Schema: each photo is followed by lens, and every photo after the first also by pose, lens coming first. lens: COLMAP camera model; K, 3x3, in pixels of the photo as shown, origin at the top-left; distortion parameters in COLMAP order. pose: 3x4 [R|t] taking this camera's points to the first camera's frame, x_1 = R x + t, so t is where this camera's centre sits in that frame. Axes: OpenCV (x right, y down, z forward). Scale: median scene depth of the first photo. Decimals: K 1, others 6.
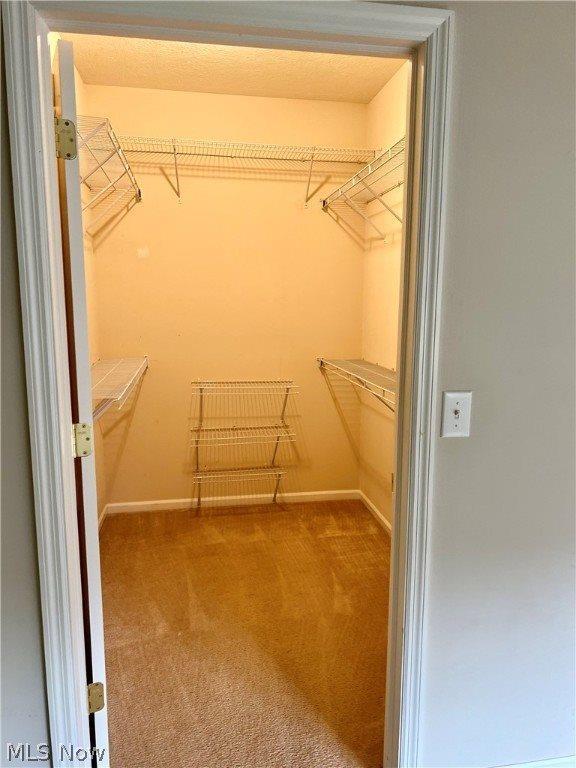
lens RADIAL K [[583.8, 0, 288.0], [0, 583.8, 384.0], [0, 0, 1]] dist [-0.004935, -0.007238]
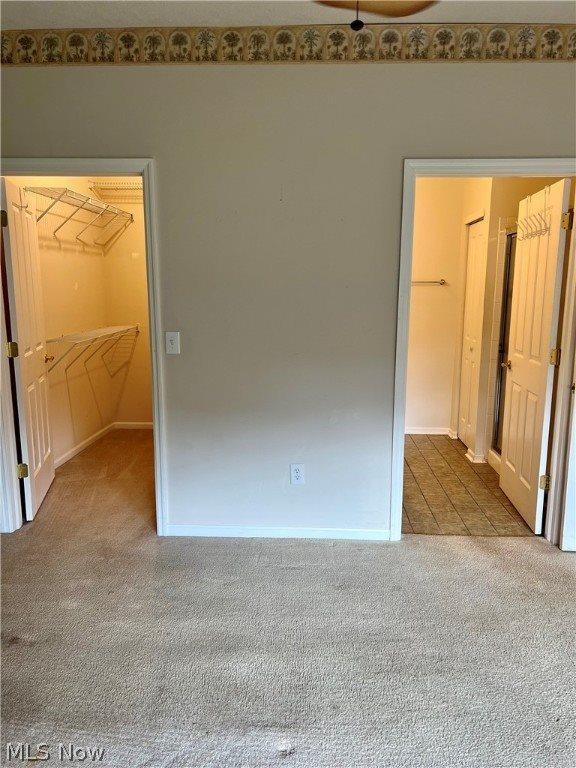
lens RADIAL K [[574.9, 0, 288.0], [0, 574.9, 384.0], [0, 0, 1]] dist [0.000857, -0.000856]
pose [[0.978511, 0.039614, -0.202352, 0.677250], [-0.034751, 0.999017, 0.027531, 0.078658], [0.203243, -0.019907, 0.978926, -0.574326]]
